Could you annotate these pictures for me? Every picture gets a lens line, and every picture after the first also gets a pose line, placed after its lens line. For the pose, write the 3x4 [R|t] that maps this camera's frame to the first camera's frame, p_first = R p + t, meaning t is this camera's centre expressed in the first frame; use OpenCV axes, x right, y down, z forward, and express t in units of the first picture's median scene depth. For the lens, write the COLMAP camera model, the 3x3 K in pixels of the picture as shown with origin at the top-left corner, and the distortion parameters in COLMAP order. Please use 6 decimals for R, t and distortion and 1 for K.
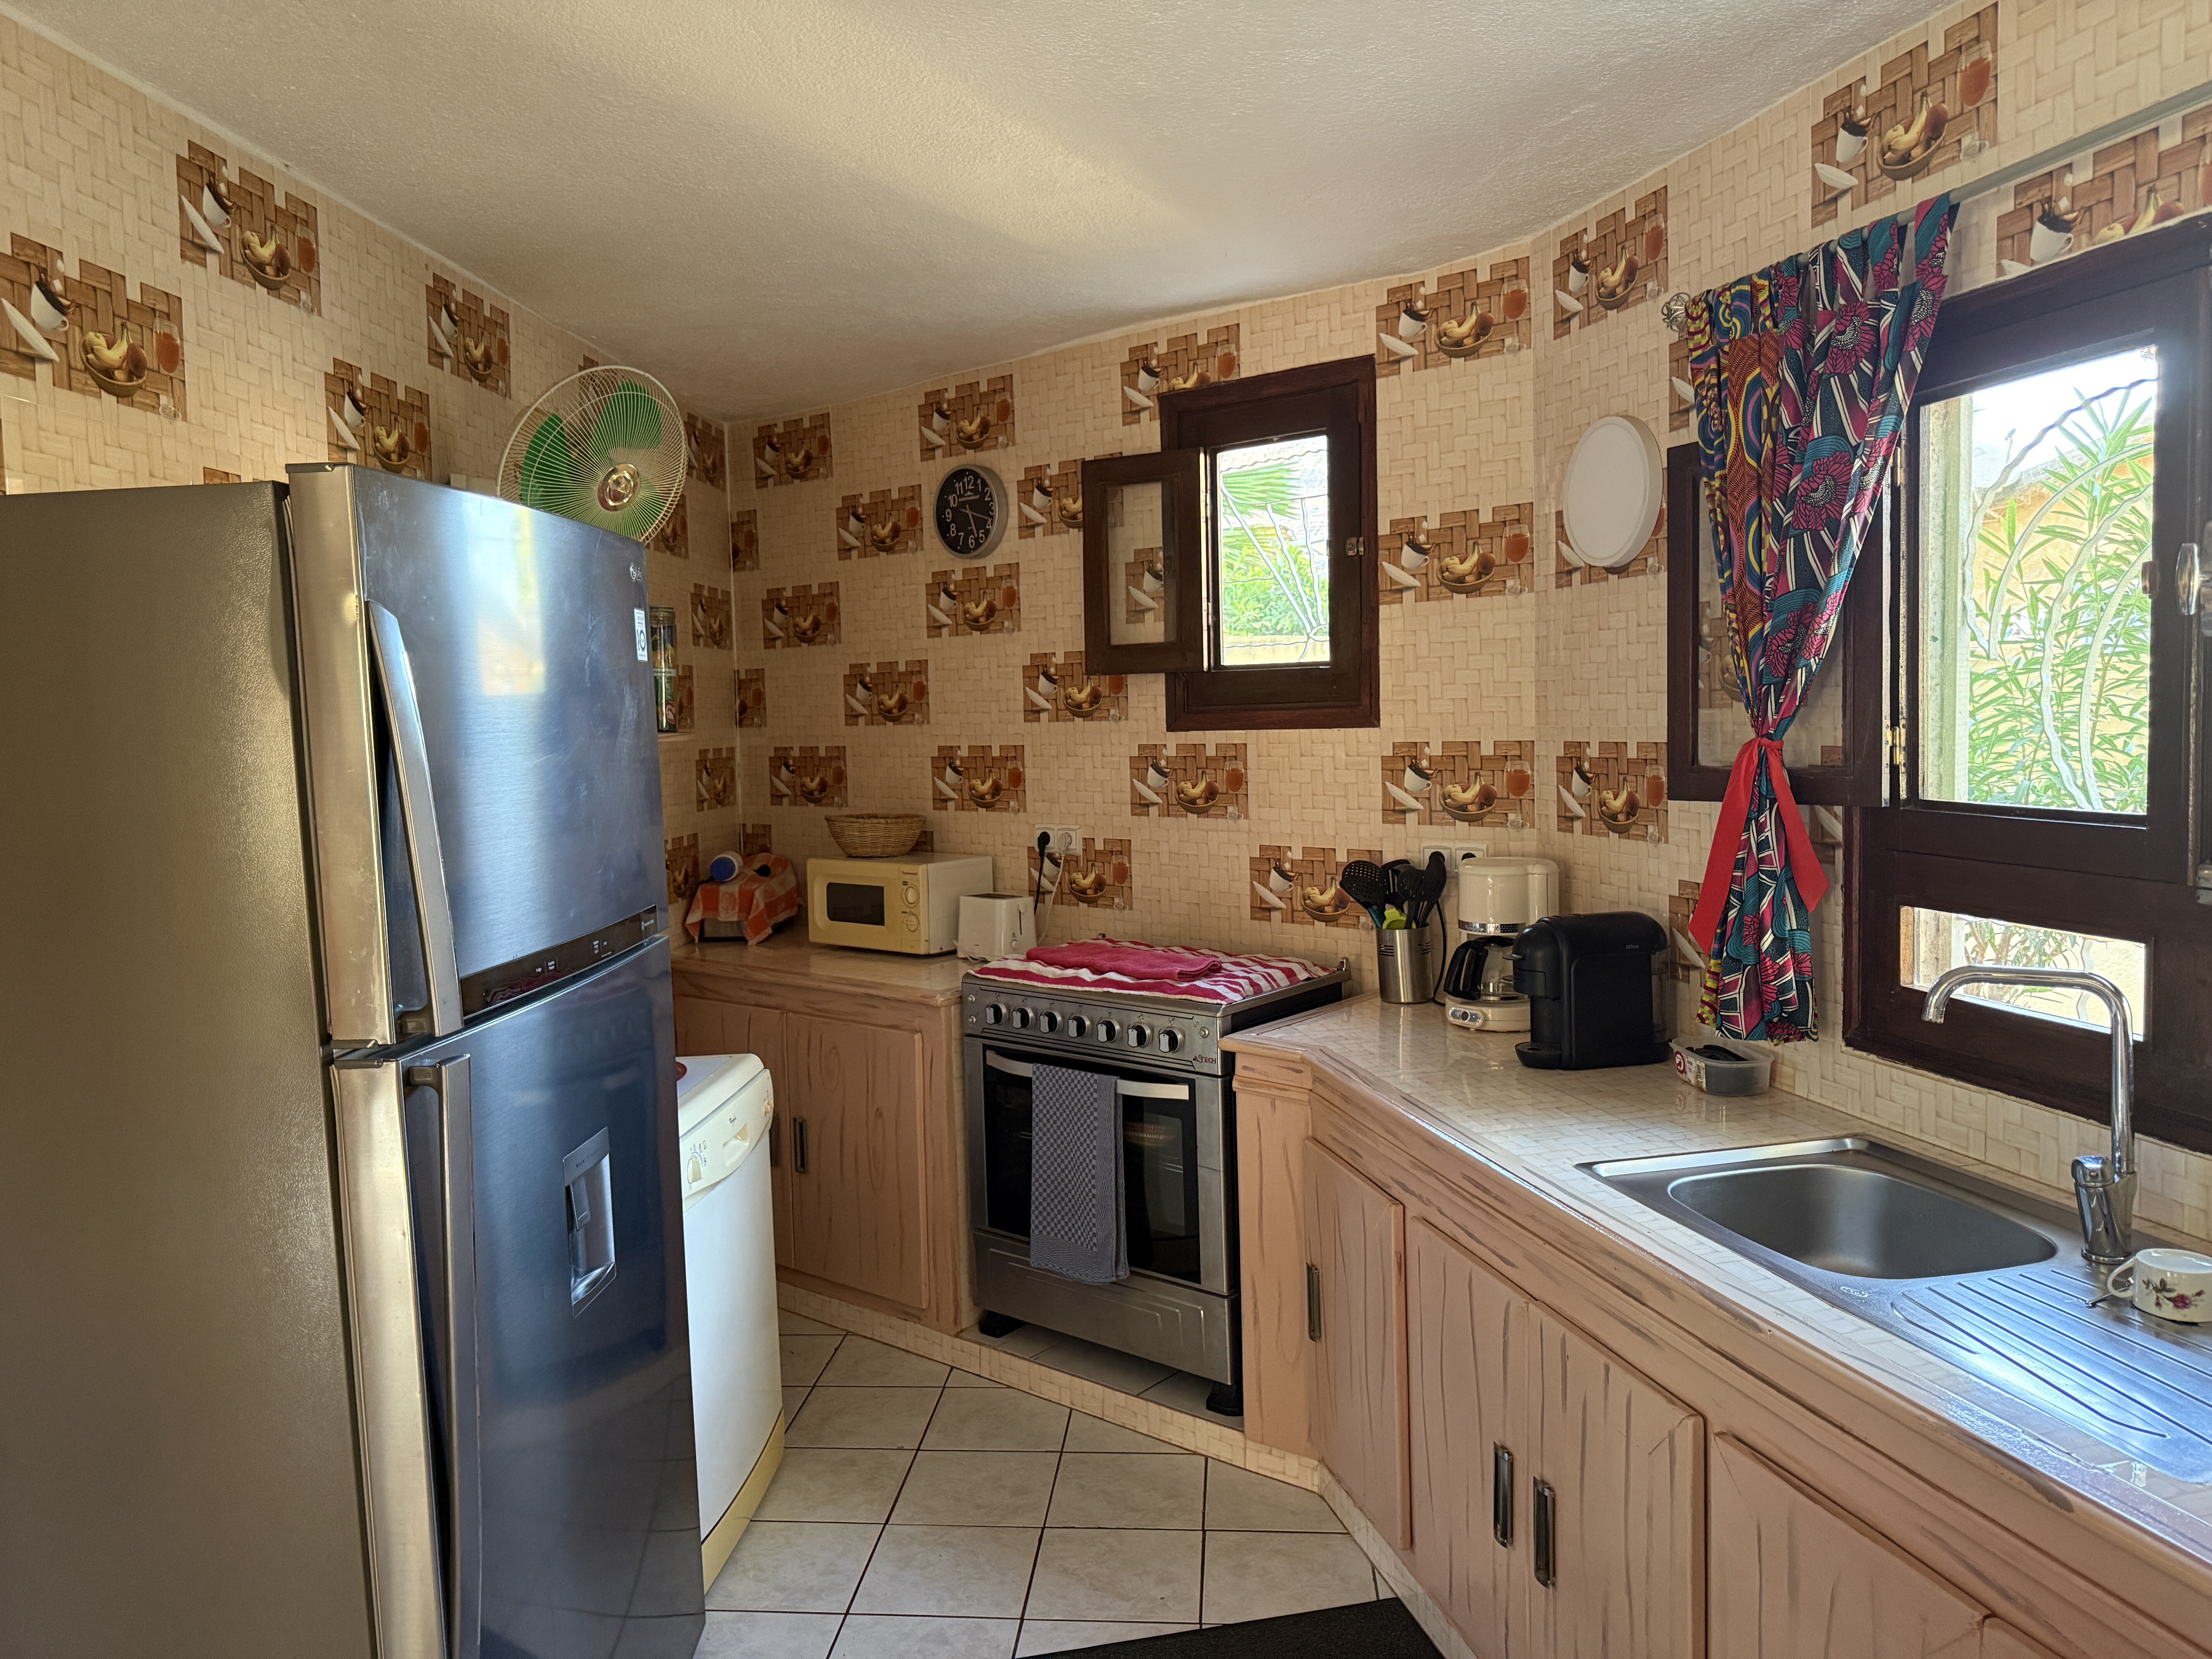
lens RADIAL K [[1624.7, 0, 1106.0], [0, 1624.7, 829.5], [0, 0, 1]] dist [0.142992, -0.172885]
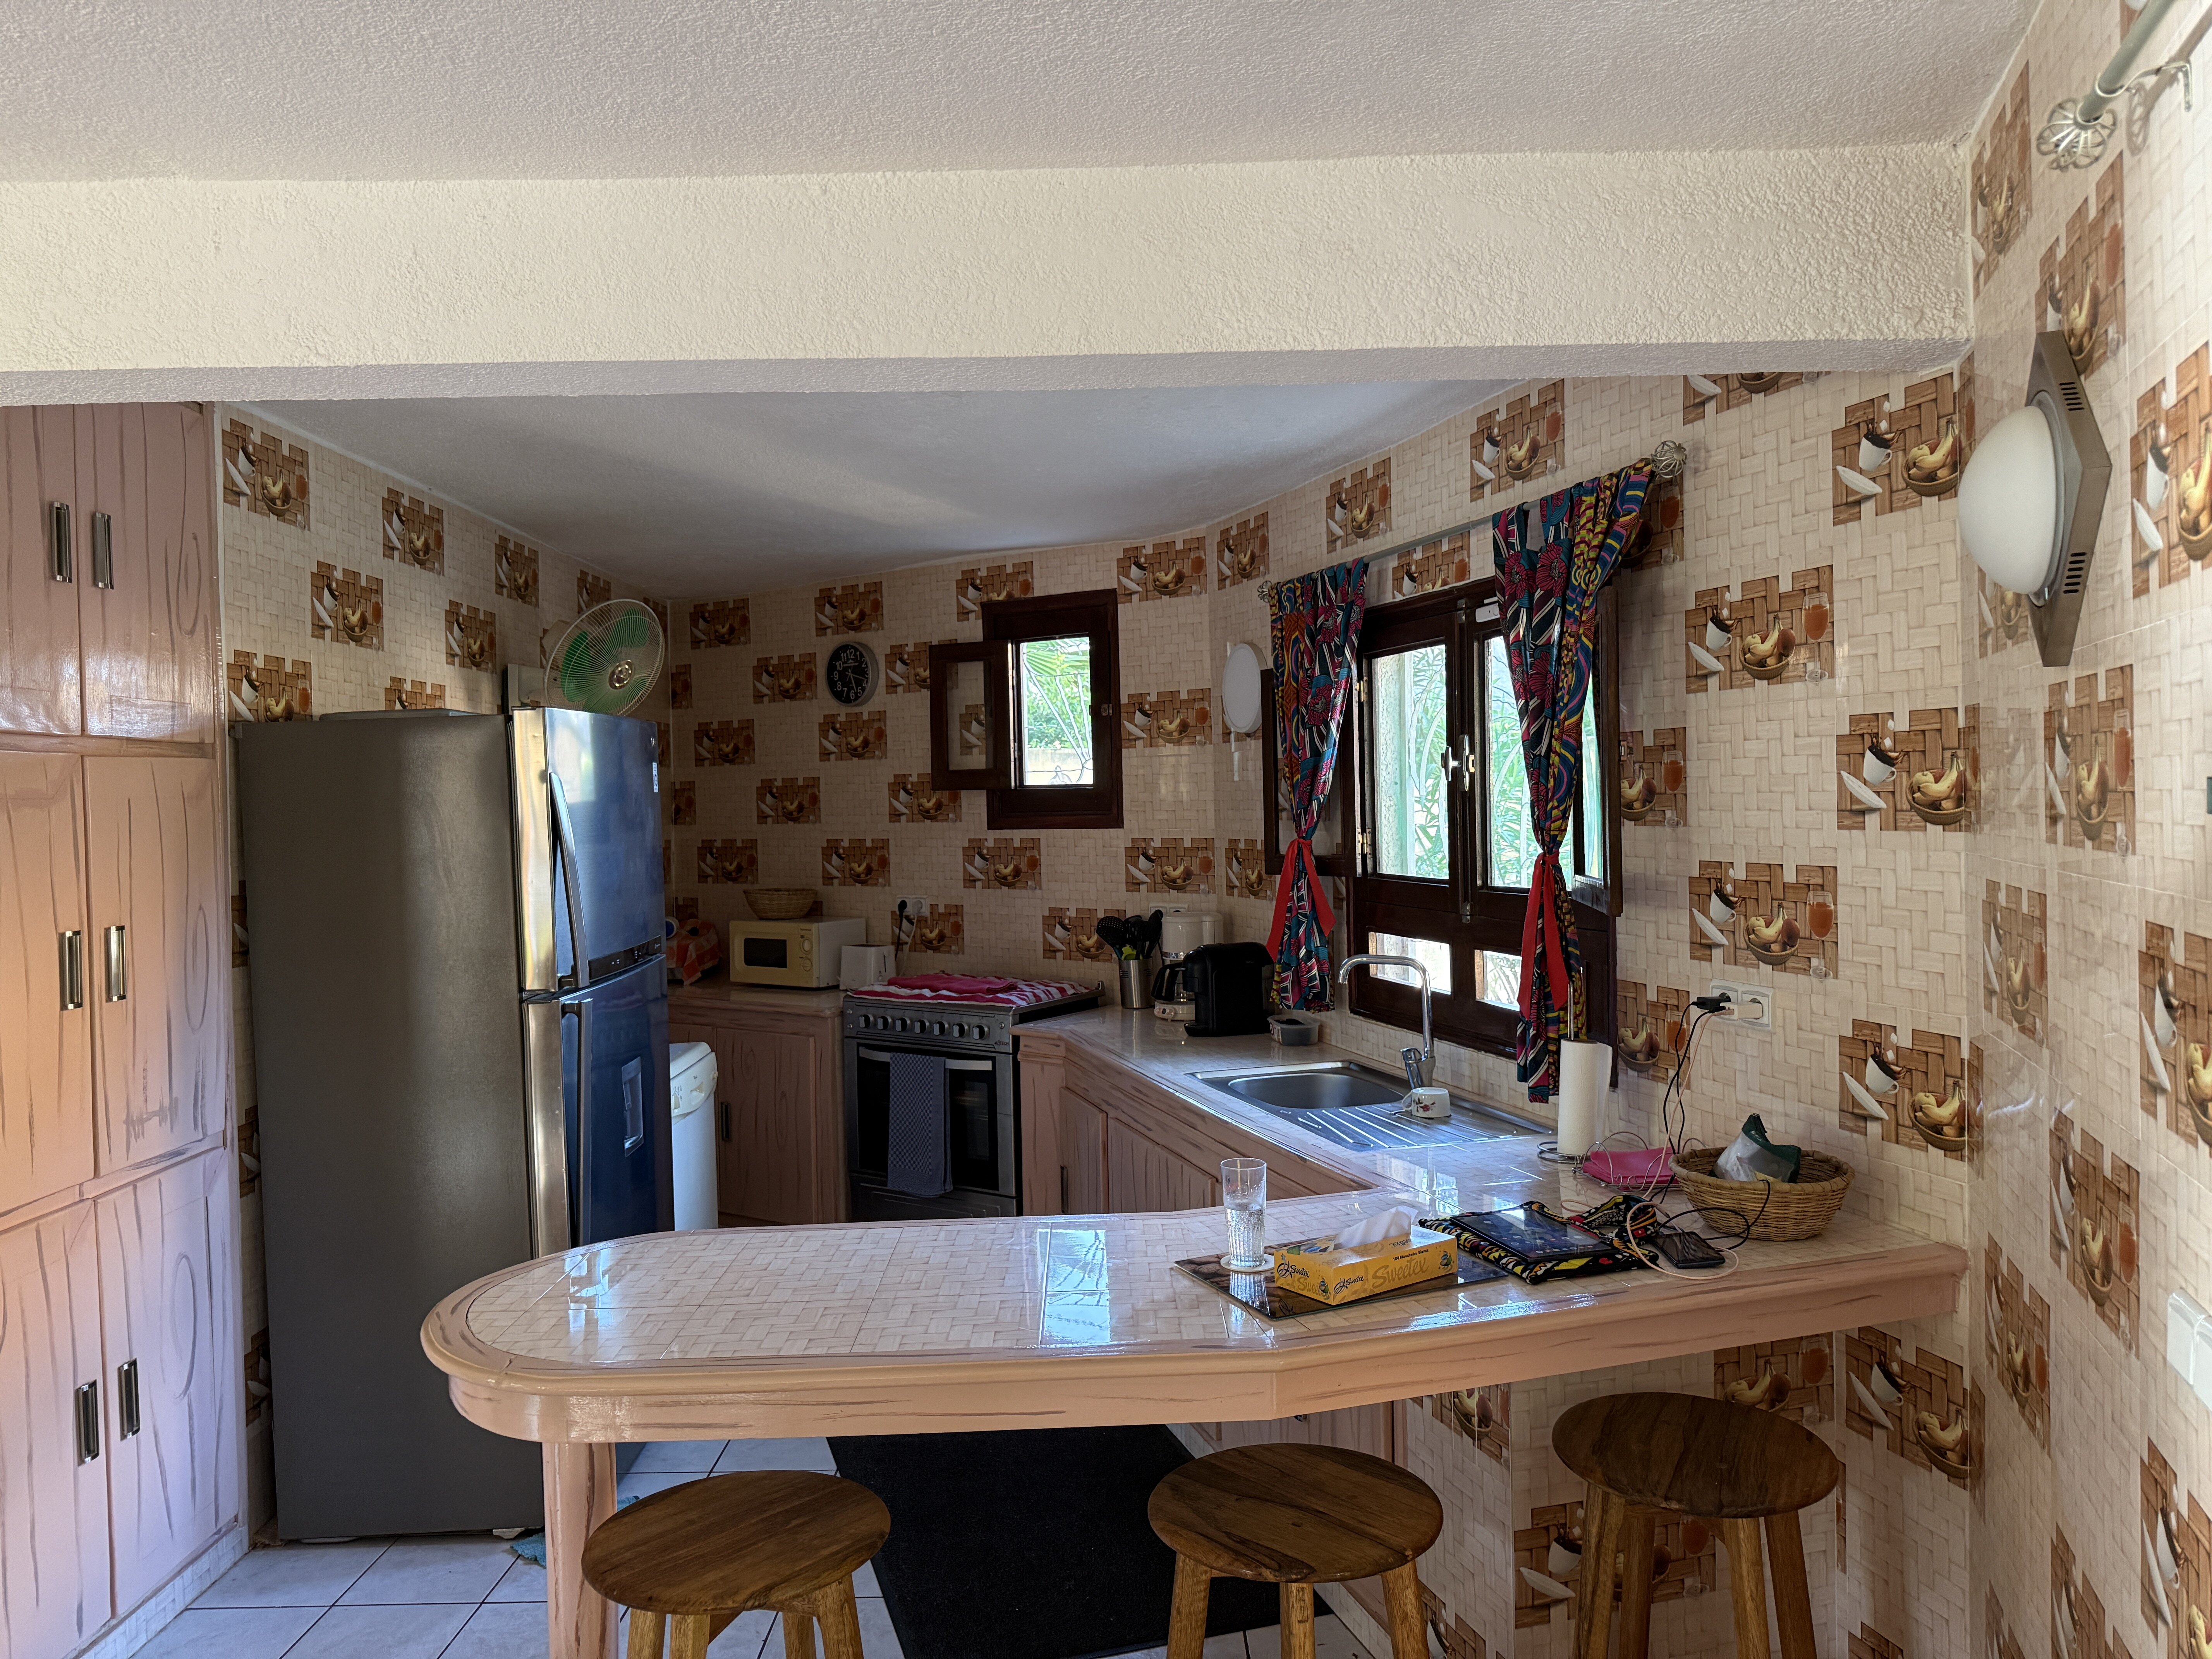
lens RADIAL K [[1624.7, 0, 1106.0], [0, 1624.7, 829.5], [0, 0, 1]] dist [0.142992, -0.172885]
pose [[0.997426, 0.002469, 0.071655, 0.042796], [0.001461, 0.998500, -0.054738, 0.020902], [-0.071683, 0.054701, 0.995926, -0.497321]]
